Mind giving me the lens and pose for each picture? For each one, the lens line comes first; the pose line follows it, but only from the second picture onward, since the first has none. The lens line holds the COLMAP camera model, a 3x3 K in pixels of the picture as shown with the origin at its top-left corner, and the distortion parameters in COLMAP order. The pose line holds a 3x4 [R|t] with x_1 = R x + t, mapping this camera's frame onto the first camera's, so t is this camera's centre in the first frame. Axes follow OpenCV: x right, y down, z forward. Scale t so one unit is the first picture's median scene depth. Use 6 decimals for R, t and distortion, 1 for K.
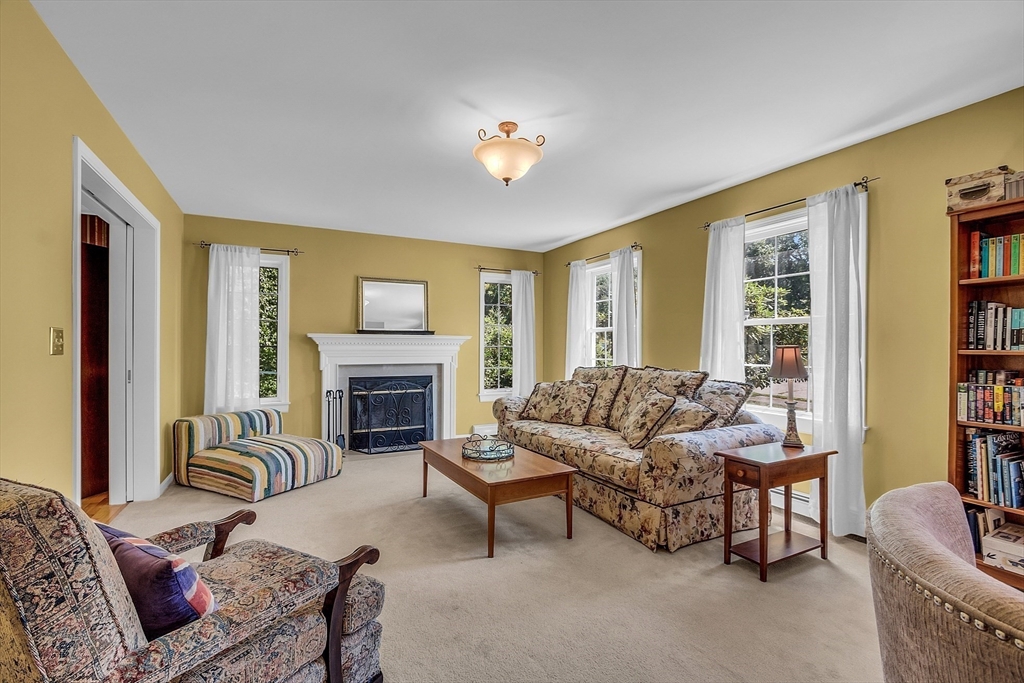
lens RADIAL K [[449.3, 0, 511.8], [0, 449.3, 346.1], [0, 0, 1]] dist [-0.028274, 0.001052]
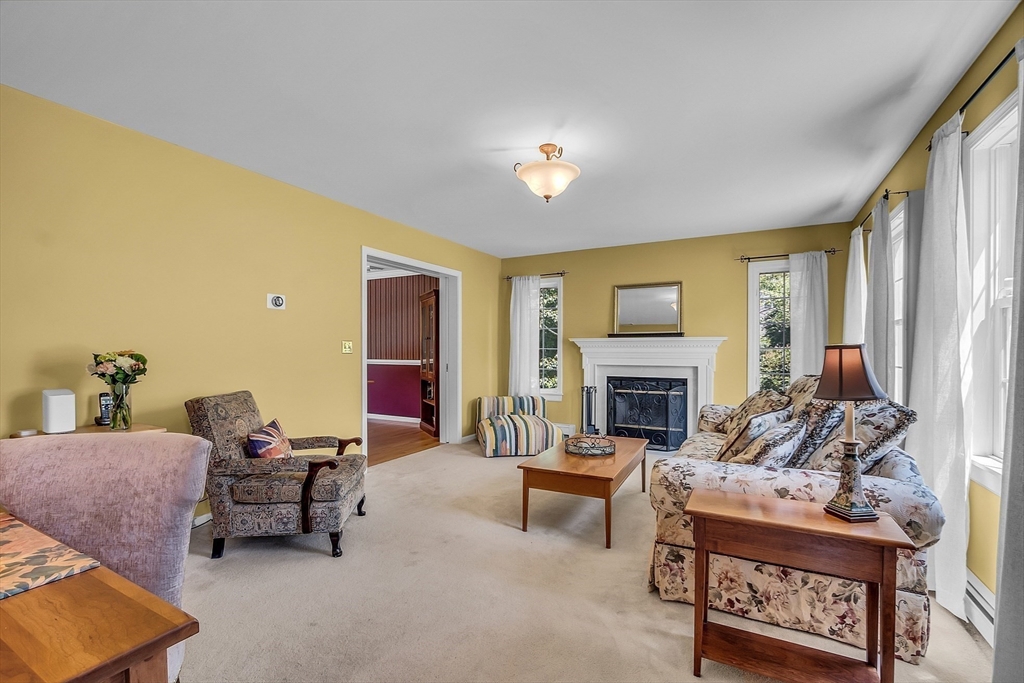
lens RADIAL K [[449.3, 0, 513.5], [0, 449.3, 348.1], [0, 0, 1]] dist [-0.028274, 0.001052]
pose [[0.574592, -0.004368, -0.818429, 0.586104], [0.003480, 0.999990, -0.002894, 0.001801], [0.818433, -0.001185, 0.574601, 0.207003]]
